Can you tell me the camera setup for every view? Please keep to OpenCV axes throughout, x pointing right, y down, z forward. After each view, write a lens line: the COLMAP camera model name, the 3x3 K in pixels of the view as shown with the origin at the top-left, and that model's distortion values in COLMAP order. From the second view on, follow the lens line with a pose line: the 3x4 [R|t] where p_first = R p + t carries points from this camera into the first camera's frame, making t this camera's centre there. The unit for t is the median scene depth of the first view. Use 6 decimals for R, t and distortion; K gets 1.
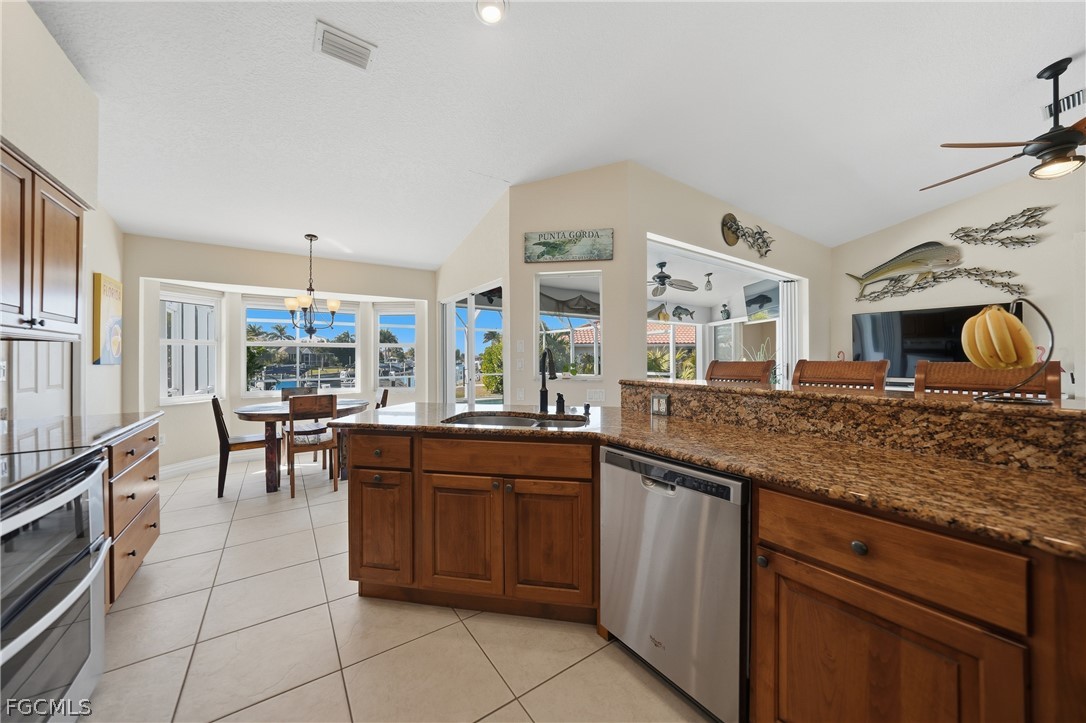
lens RADIAL K [[382.5, 0, 550.1], [0, 382.5, 342.7], [0, 0, 1]] dist [-0.021890, 0.000054]
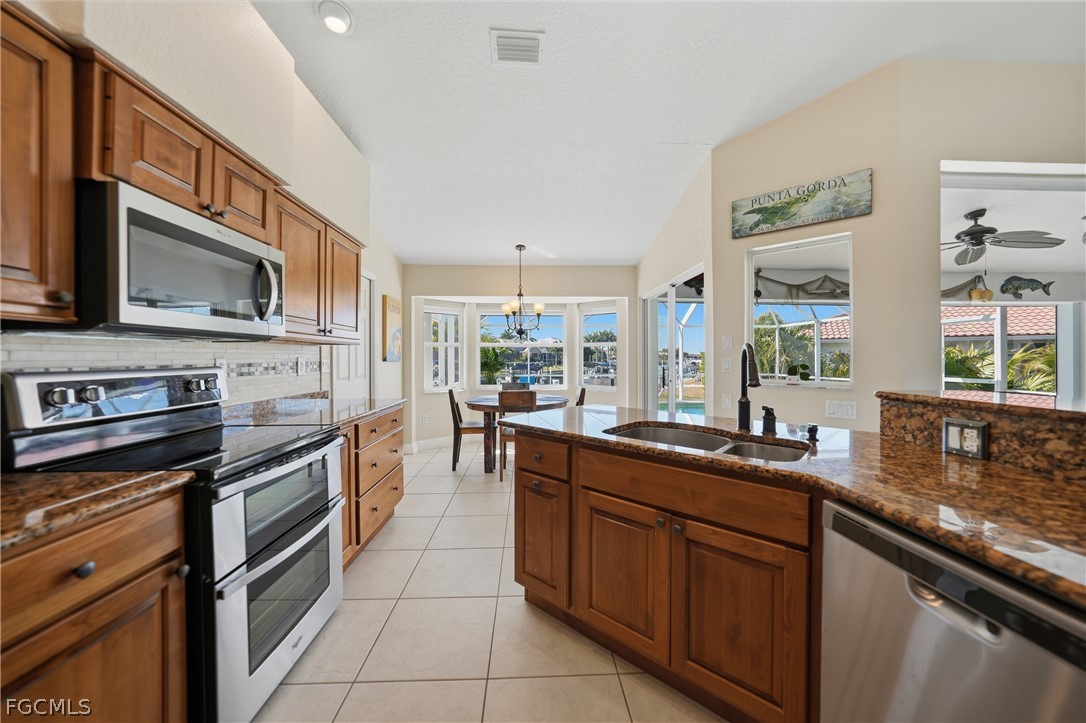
lens RADIAL K [[382.9, 0, 543.6], [0, 382.9, 351.9], [0, 0, 1]] dist [-0.029602, 0.006376]
pose [[0.837330, -0.005085, -0.546674, 0.042533], [0.019831, 0.999581, 0.021077, 0.004825], [0.546337, -0.028490, 0.837080, 0.124523]]
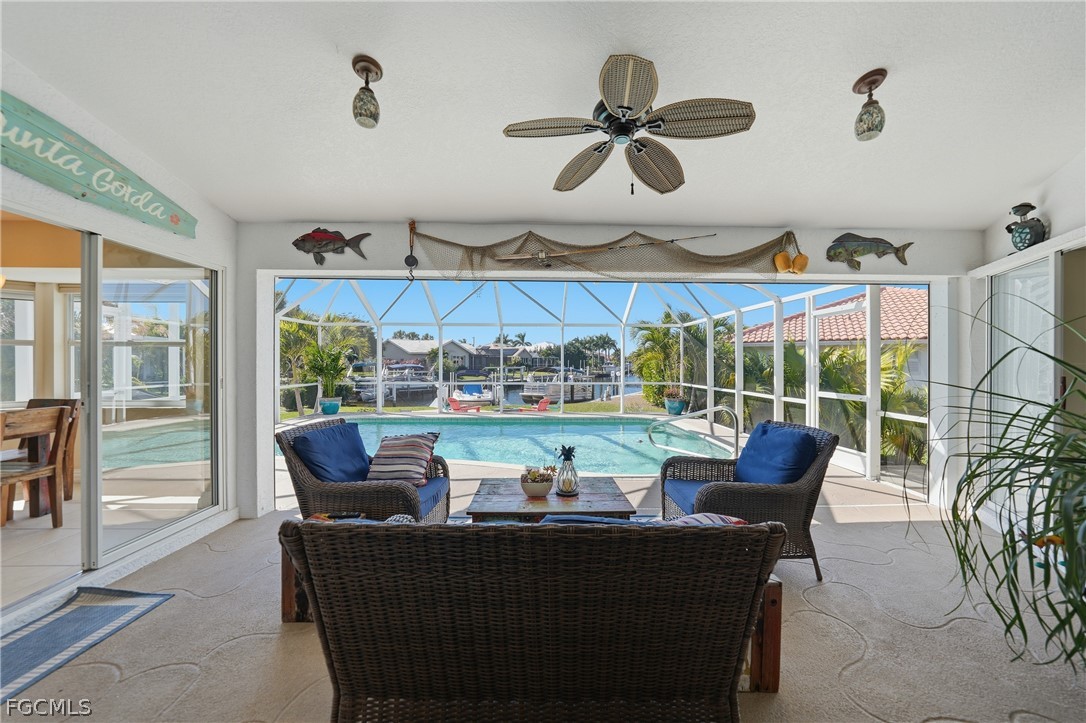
lens RADIAL K [[382.9, 0, 543.6], [0, 382.9, 351.9], [0, 0, 1]] dist [-0.029602, 0.006376]
pose [[0.829558, -0.010026, -0.558331, 0.787622], [0.017386, 0.999818, 0.007877, 0.048607], [0.558150, -0.016241, 0.829581, 1.346588]]
